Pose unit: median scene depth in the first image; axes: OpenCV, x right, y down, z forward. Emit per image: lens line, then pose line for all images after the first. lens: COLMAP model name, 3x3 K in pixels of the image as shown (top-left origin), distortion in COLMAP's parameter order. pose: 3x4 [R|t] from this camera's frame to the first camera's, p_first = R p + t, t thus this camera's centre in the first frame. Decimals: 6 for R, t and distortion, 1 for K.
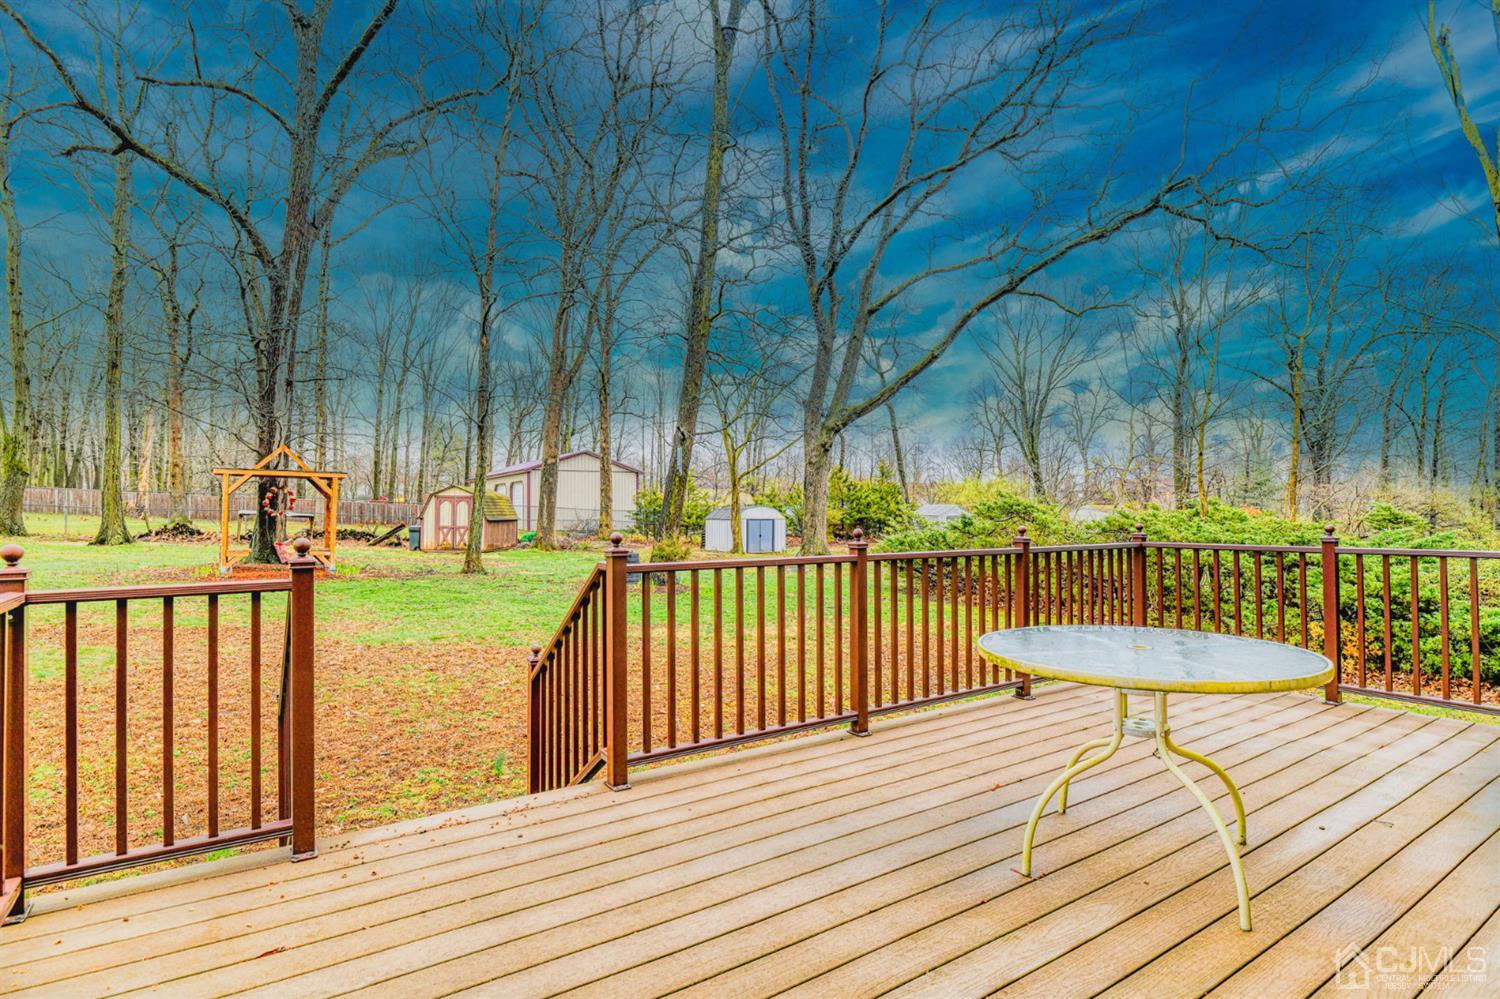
lens RADIAL K [[759.8, 0, 755.1], [0, 759.8, 495.4], [0, 0, 1]] dist [-0.011600, -0.001812]
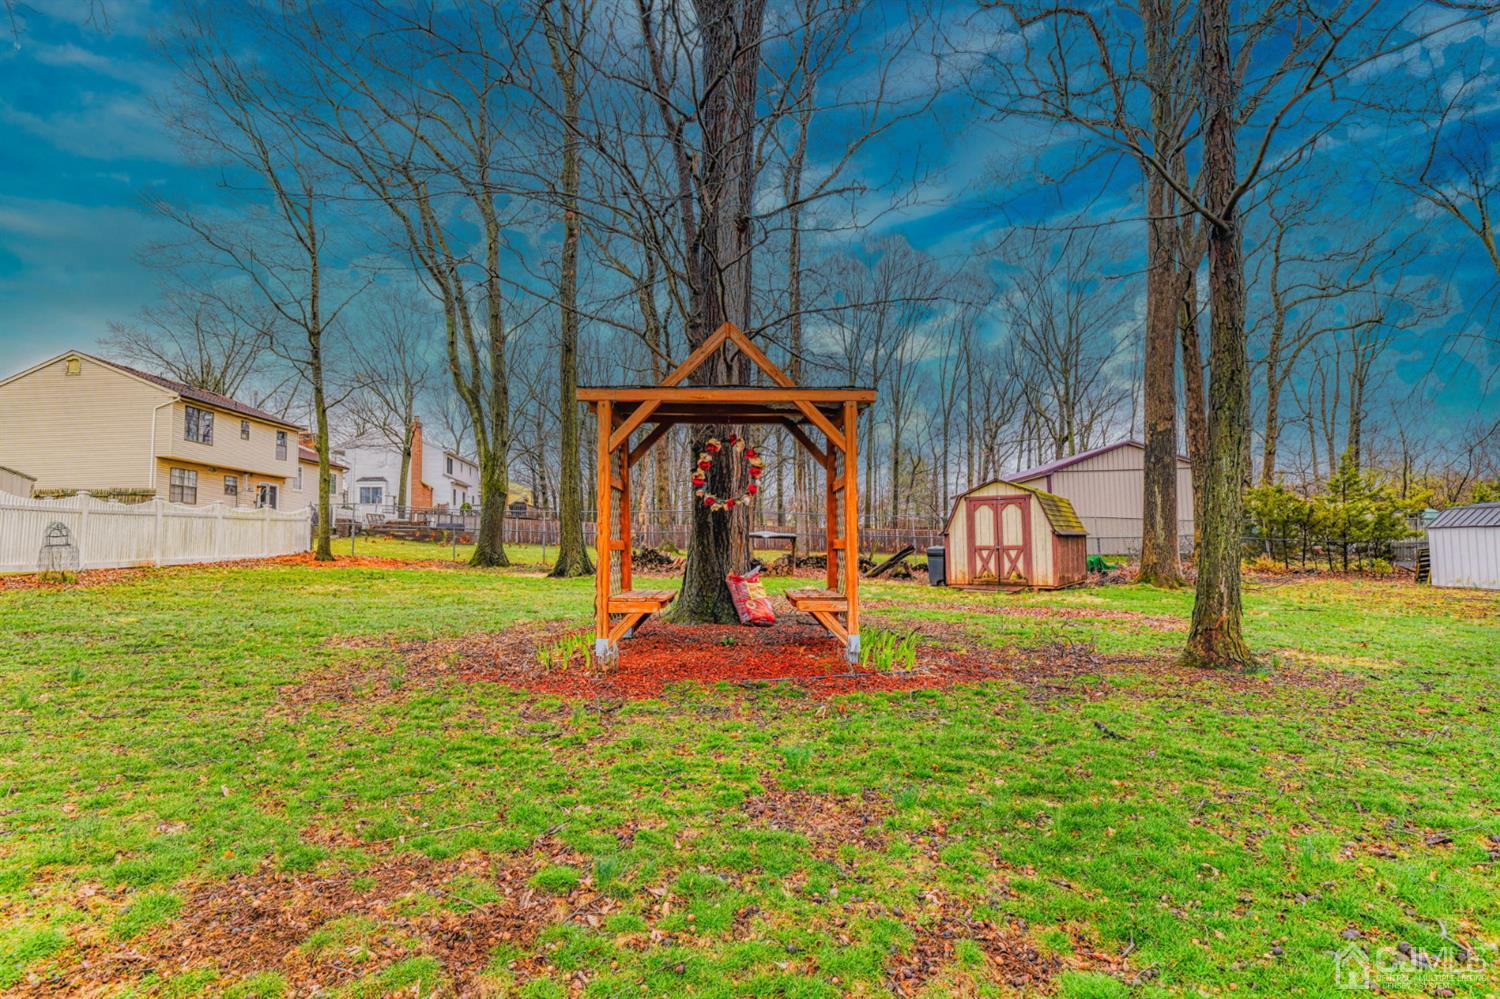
lens RADIAL K [[753.1, 0, 758.6], [0, 753.1, 493.3], [0, 0, 1]] dist [-0.005603, -0.001544]
pose [[0.839815, -0.057196, -0.539851, -0.231033], [0.034753, 0.998059, -0.051679, 0.022885], [0.541759, 0.024639, 0.840172, 0.389257]]
